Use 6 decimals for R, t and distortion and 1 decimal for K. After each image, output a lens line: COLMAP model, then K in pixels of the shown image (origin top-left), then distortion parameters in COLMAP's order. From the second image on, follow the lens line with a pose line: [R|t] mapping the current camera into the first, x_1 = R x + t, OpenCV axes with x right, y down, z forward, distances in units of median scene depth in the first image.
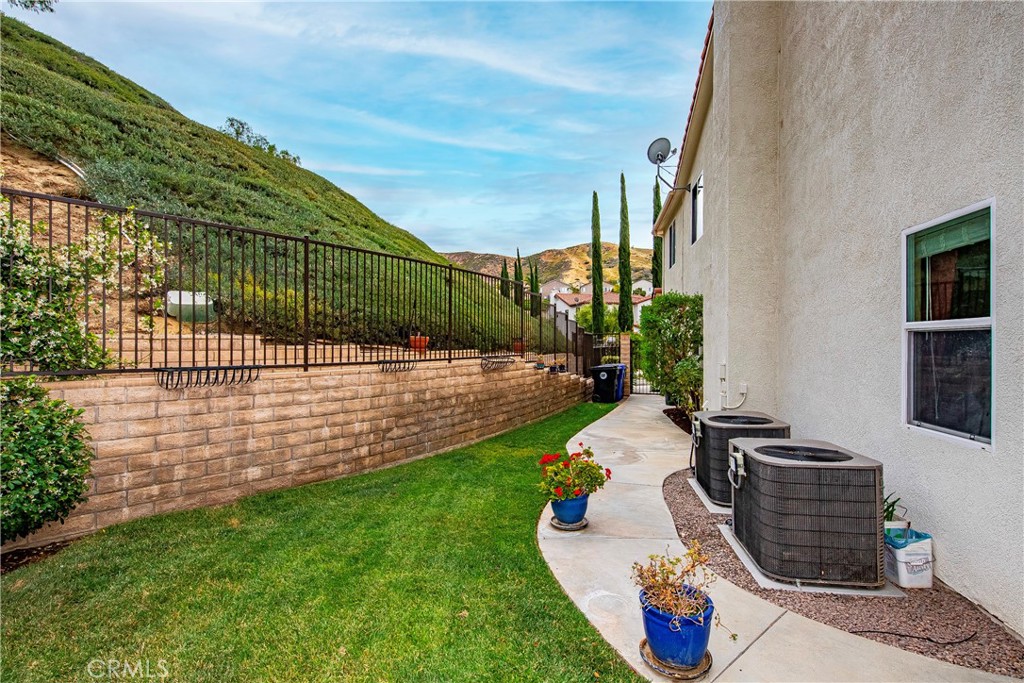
lens RADIAL K [[482.2, 0, 515.1], [0, 482.2, 345.6], [0, 0, 1]] dist [0.001120, -0.000614]
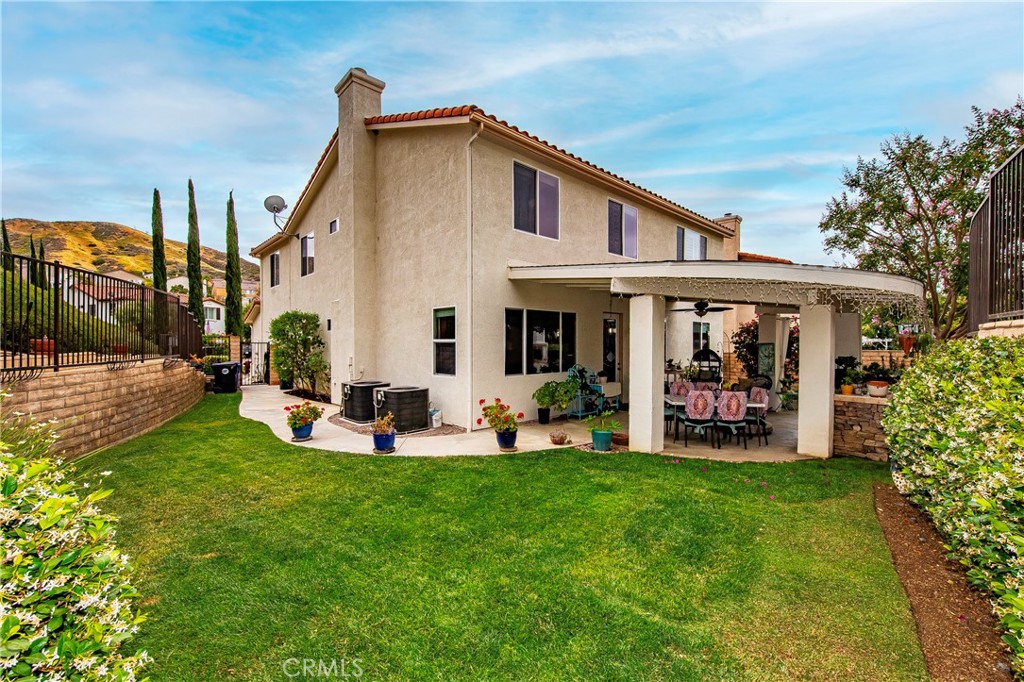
lens RADIAL K [[457.9, 0, 512.6], [0, 457.9, 344.1], [0, 0, 1]] dist [0.001196, 0.000281]
pose [[0.599199, -0.002779, 0.800595, -0.643410], [0.003305, 0.999994, 0.000998, -0.012811], [-0.800593, 0.002048, 0.599205, -0.598491]]
